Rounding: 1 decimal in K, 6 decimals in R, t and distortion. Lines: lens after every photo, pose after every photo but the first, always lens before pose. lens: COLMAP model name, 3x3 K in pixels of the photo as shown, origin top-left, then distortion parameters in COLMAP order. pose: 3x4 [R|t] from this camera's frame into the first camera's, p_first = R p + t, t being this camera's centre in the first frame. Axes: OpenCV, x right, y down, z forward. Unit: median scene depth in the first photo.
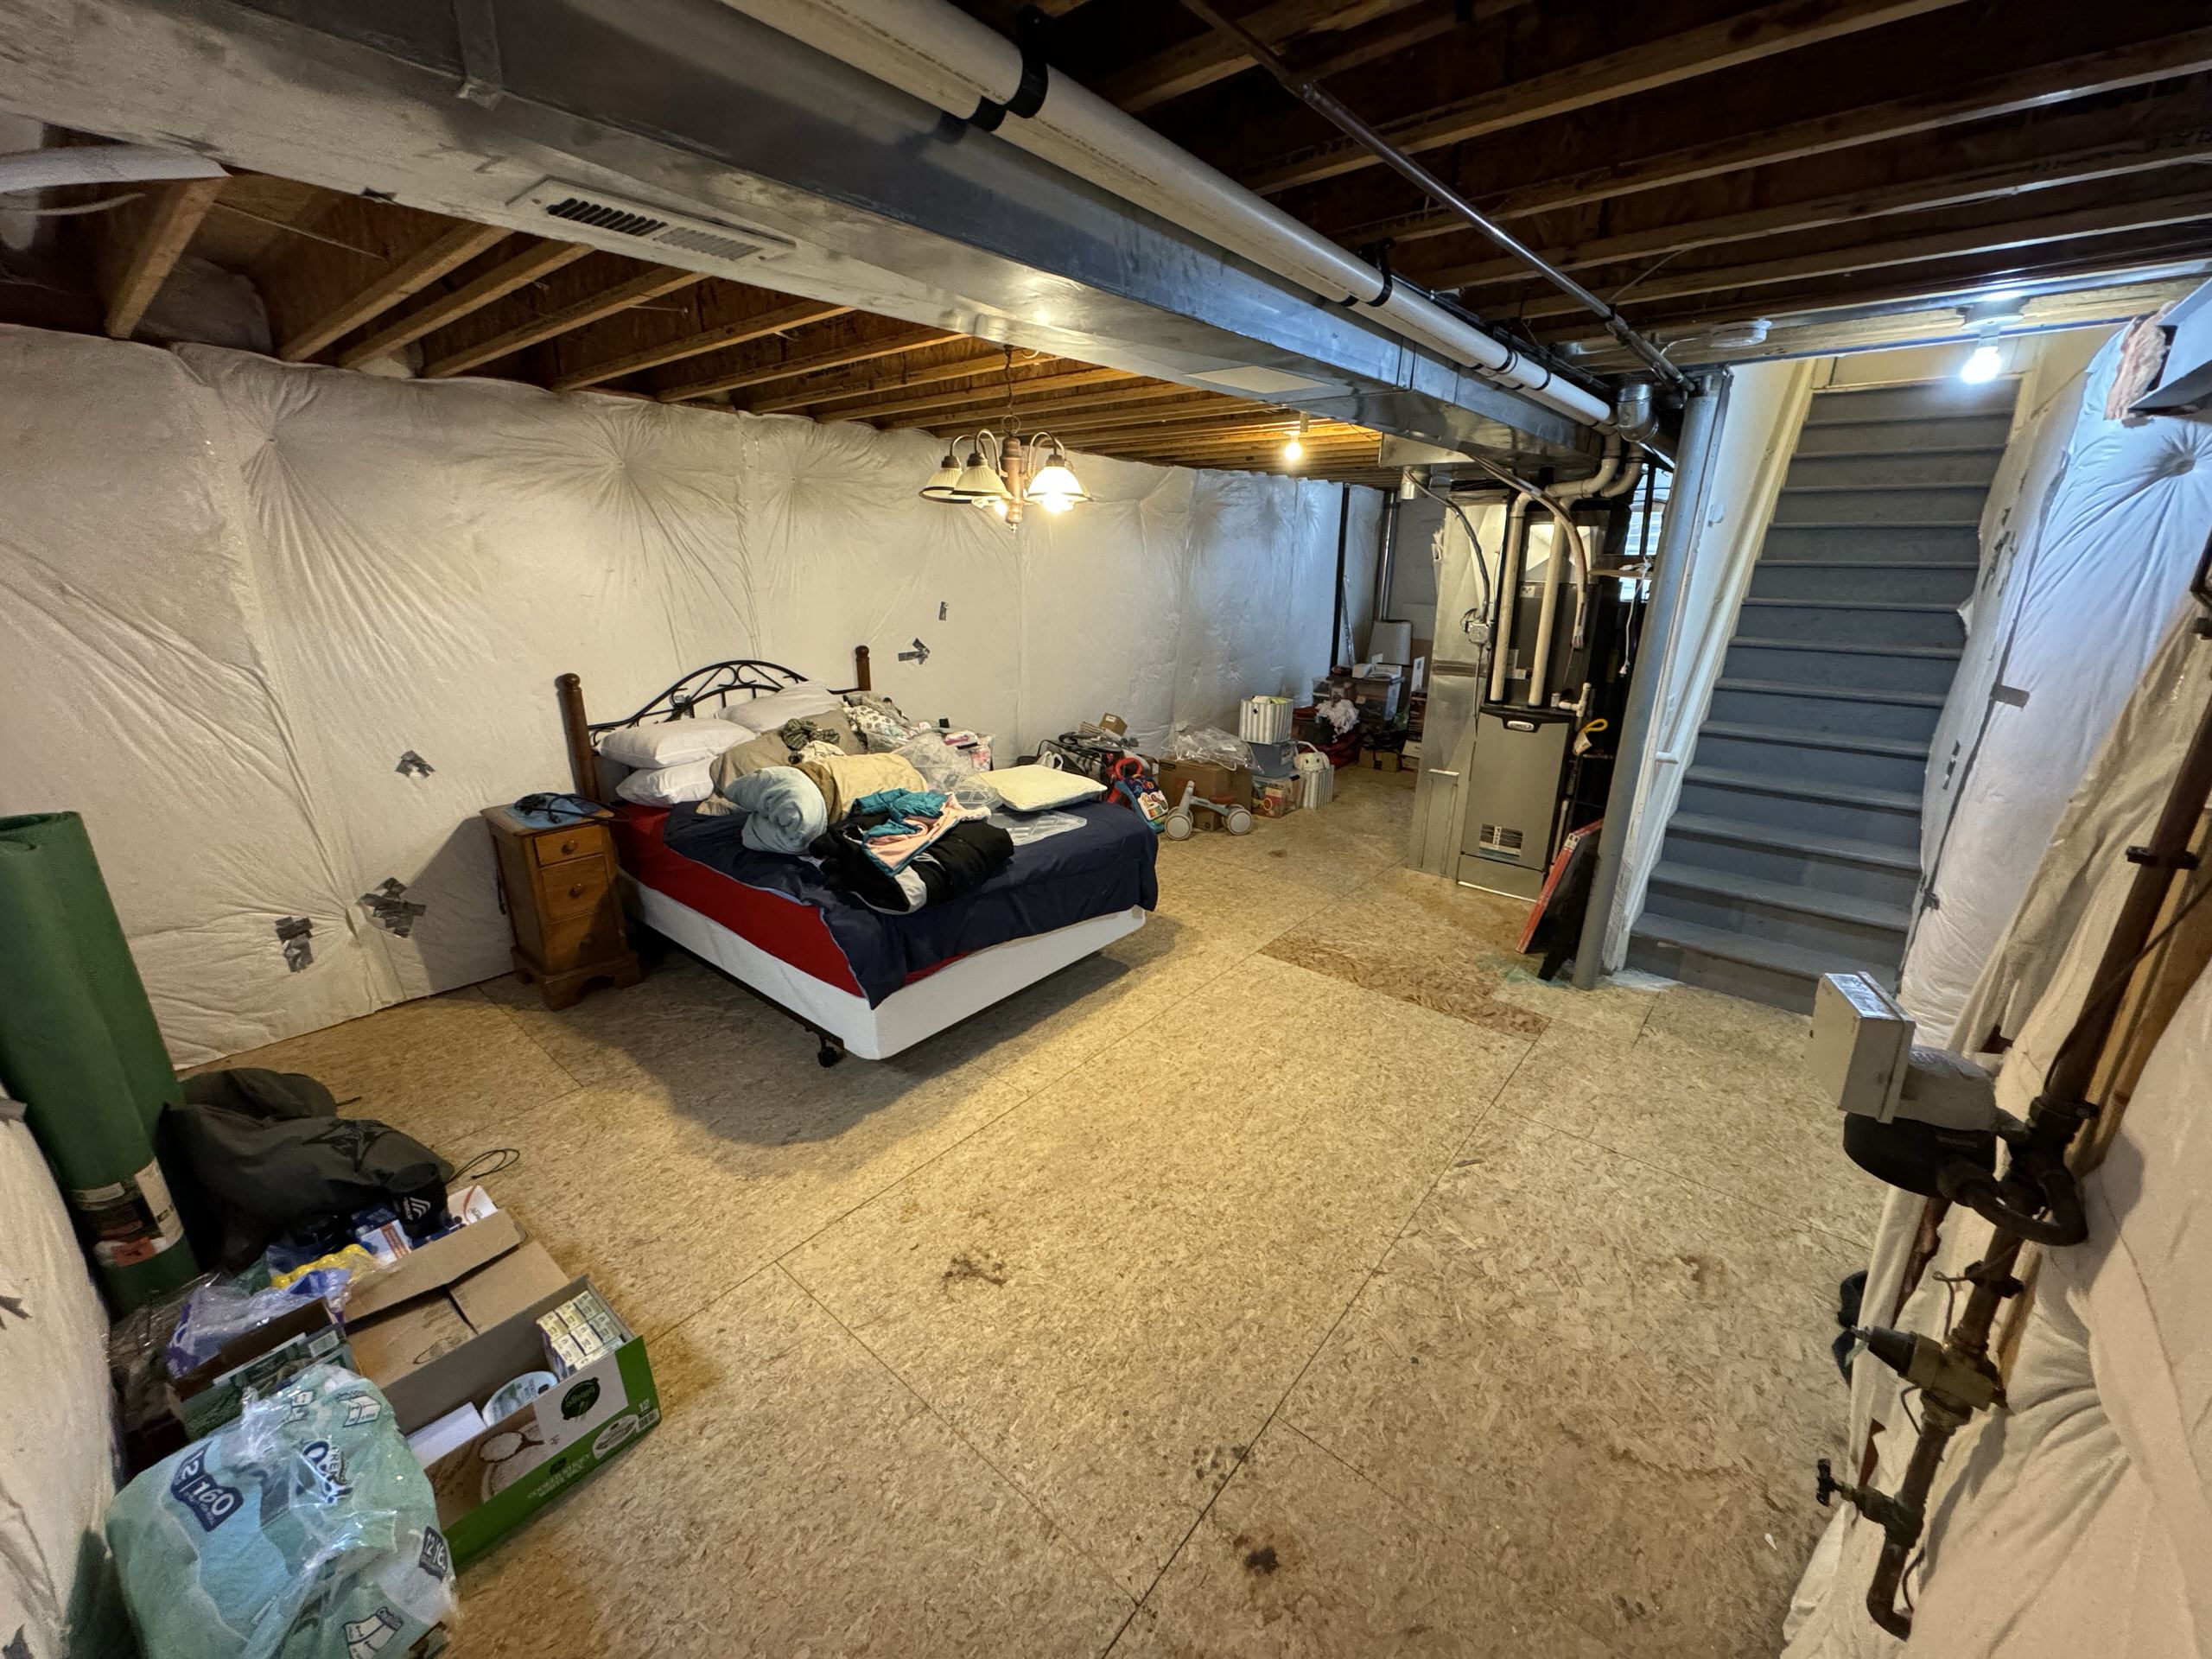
lens RADIAL K [[875.9, 0, 1106.0], [0, 875.9, 829.5], [0, 0, 1]] dist [-0.000058, 0.000597]
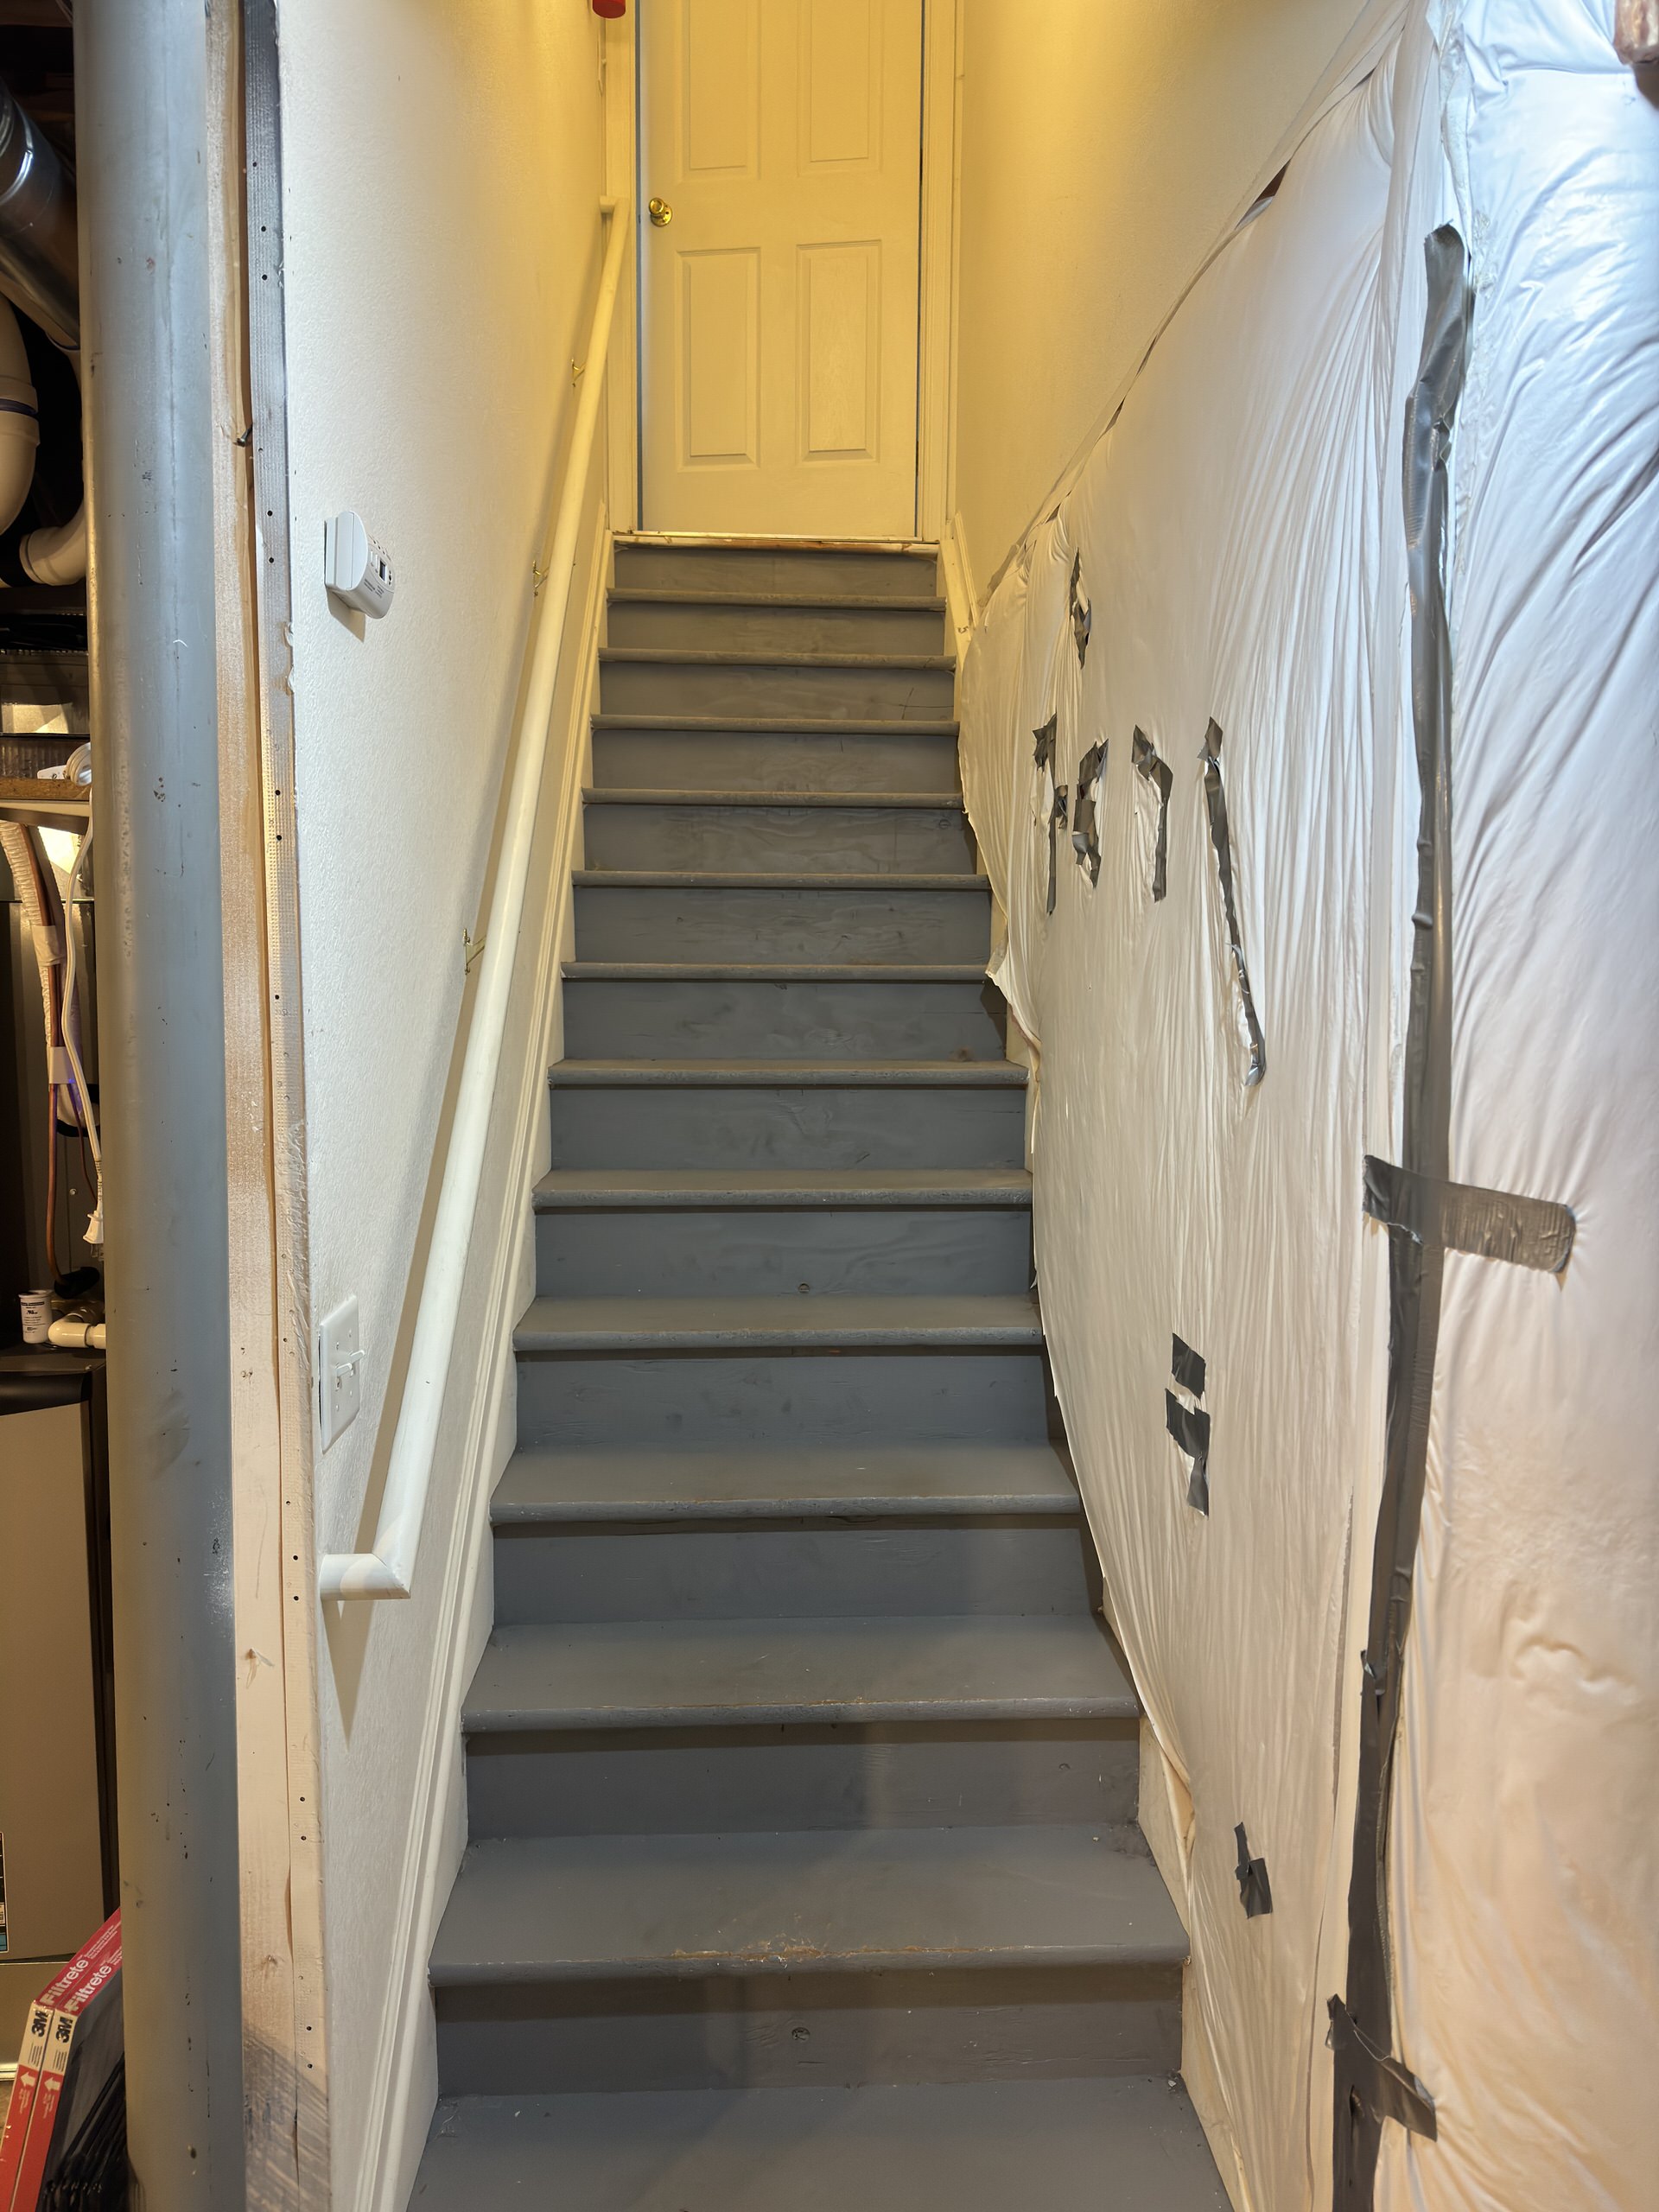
lens RADIAL K [[1547.9, 0, 829.5], [0, 1547.9, 1106.0], [0, 0, 1]] dist [-0.002251, -0.002177]
pose [[0.725524, -0.065555, 0.685067, 0.458055], [0.205953, 0.970514, -0.125246, -0.125532], [-0.656657, 0.231960, 0.717632, 0.602485]]
